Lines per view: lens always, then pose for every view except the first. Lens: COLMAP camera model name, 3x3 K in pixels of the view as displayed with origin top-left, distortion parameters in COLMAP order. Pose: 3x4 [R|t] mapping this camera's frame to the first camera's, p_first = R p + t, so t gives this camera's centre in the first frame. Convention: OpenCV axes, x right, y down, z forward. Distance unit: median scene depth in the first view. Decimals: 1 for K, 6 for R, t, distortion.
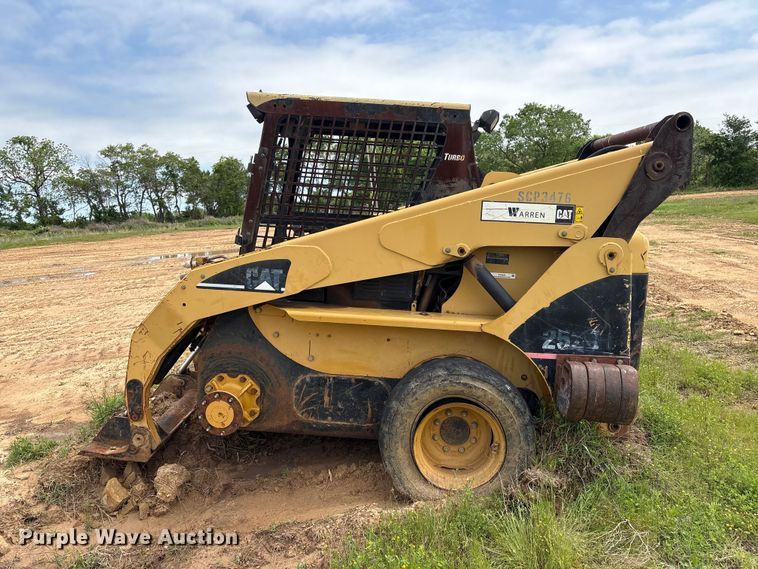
lens RADIAL K [[572.8, 0, 378.5], [0, 572.8, 273.7], [0, 0, 1]] dist [0.030108, -0.006669]
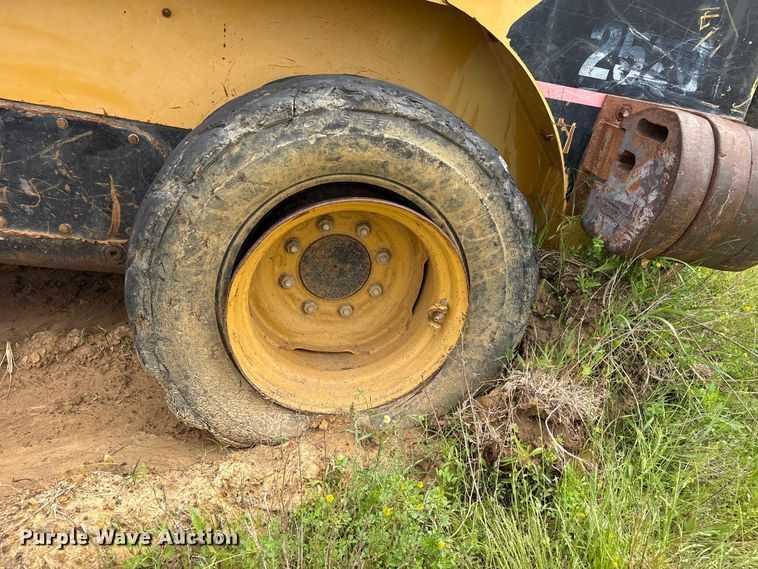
lens RADIAL K [[565.2, 0, 384.2], [0, 565.2, 276.0], [0, 0, 1]] dist [0.043518, -0.041275]
pose [[0.949789, 0.021350, 0.312161, 0.042587], [-0.123841, 0.941848, 0.312387, 0.154190], [-0.287339, -0.335360, 0.897201, 0.646212]]
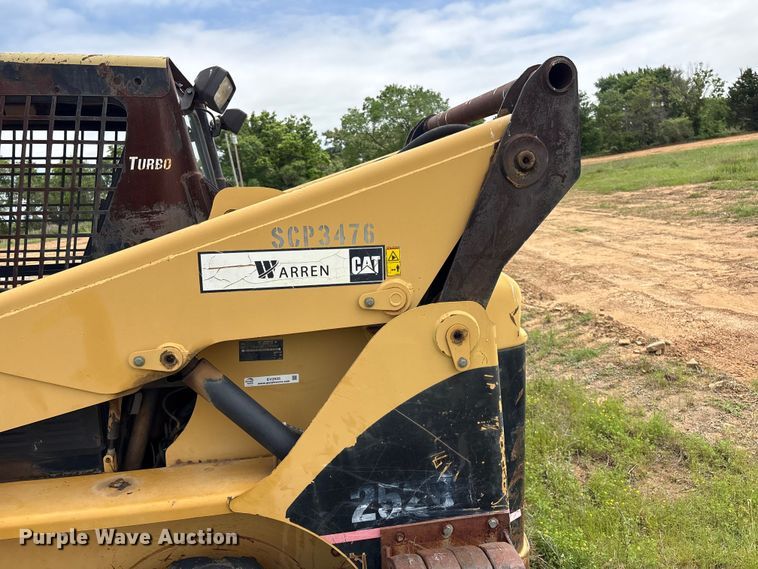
lens RADIAL K [[572.8, 0, 378.5], [0, 572.8, 273.7], [0, 0, 1]] dist [0.030108, -0.006669]
pose [[0.974328, -0.103765, 0.199795, 0.227374], [0.099033, 0.994518, 0.033560, -0.109666], [-0.202182, -0.012912, 0.979263, 0.487033]]
